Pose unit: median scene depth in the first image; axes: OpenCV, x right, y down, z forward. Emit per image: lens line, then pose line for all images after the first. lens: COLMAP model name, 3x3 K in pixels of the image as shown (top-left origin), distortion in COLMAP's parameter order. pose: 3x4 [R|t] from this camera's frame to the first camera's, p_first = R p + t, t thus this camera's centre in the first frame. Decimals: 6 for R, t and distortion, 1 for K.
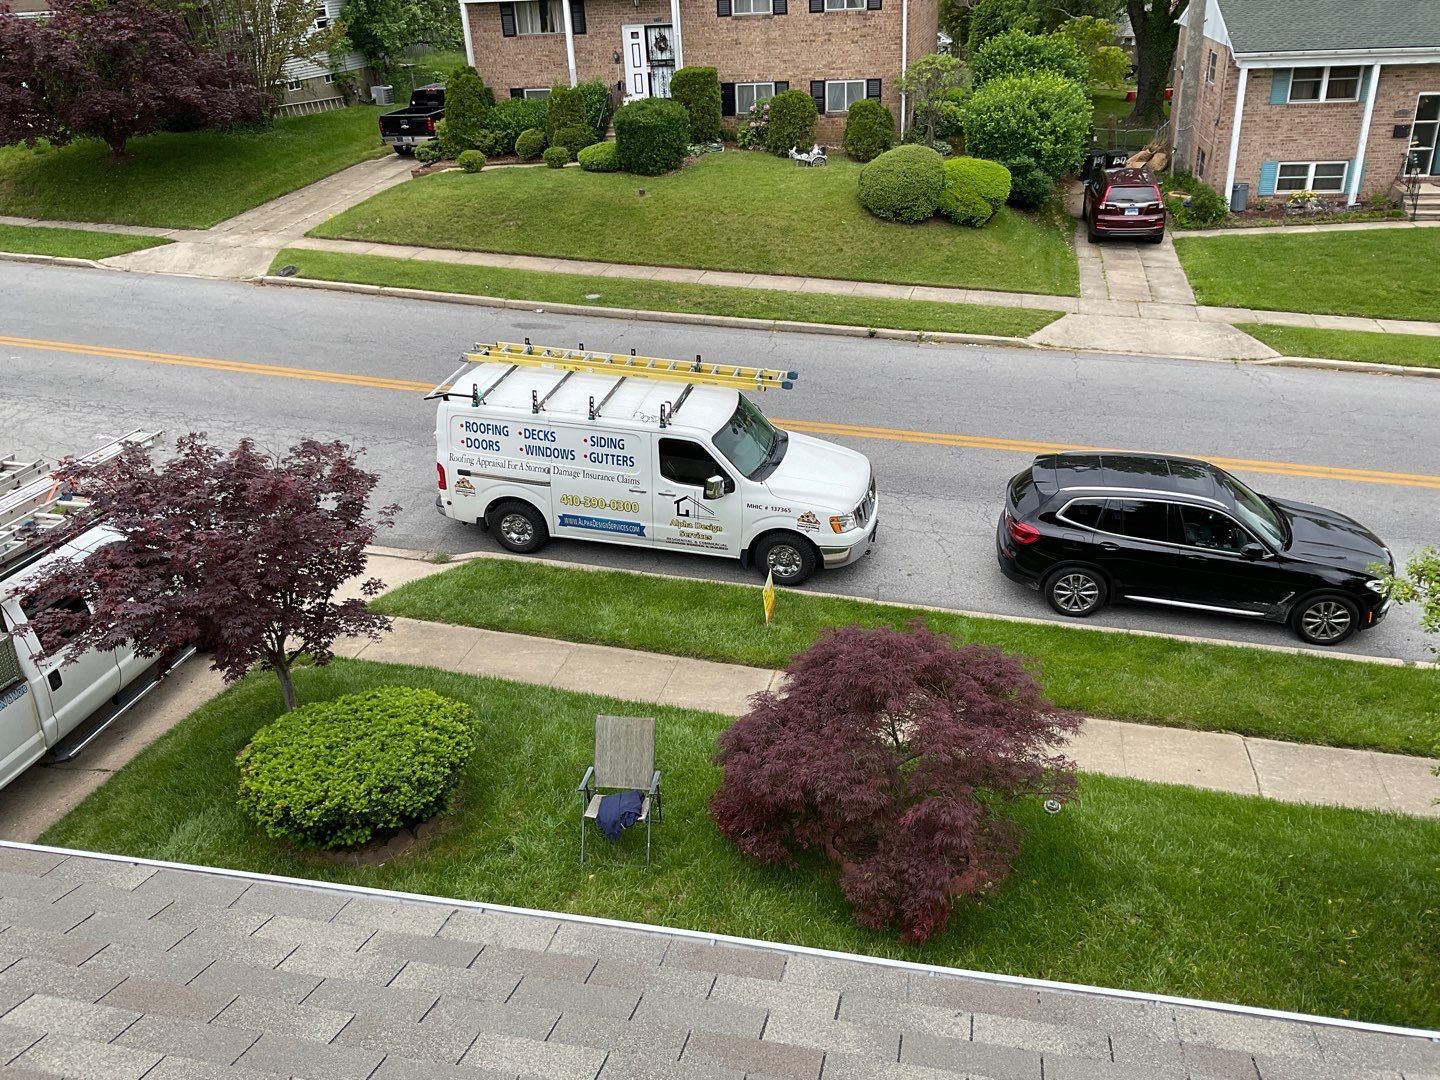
lens RADIAL K [[1201.6, 0, 701.4], [0, 1201.6, 565.6], [0, 0, 1]] dist [0.025024, -0.065617]
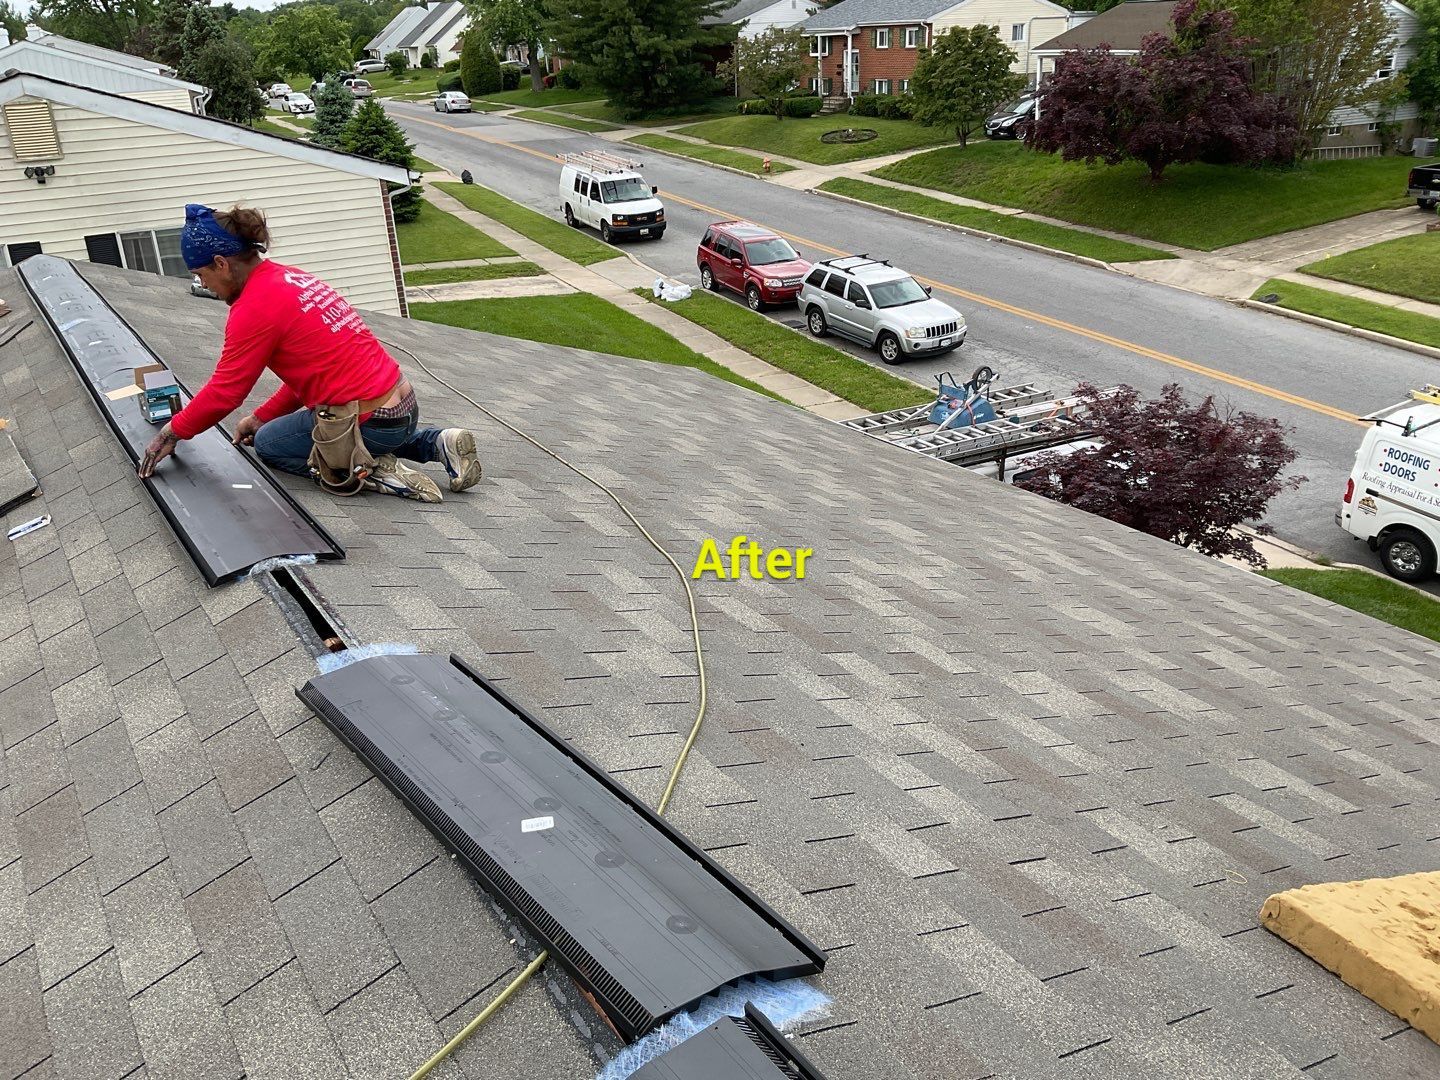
lens RADIAL K [[1201.6, 0, 701.4], [0, 1201.6, 565.6], [0, 0, 1]] dist [0.025024, -0.065617]
pose [[0.720714, 0.302250, -0.623872, 0.040010], [-0.314959, 0.944467, 0.093721, 0.044252], [0.617553, 0.128948, 0.775887, -0.135276]]
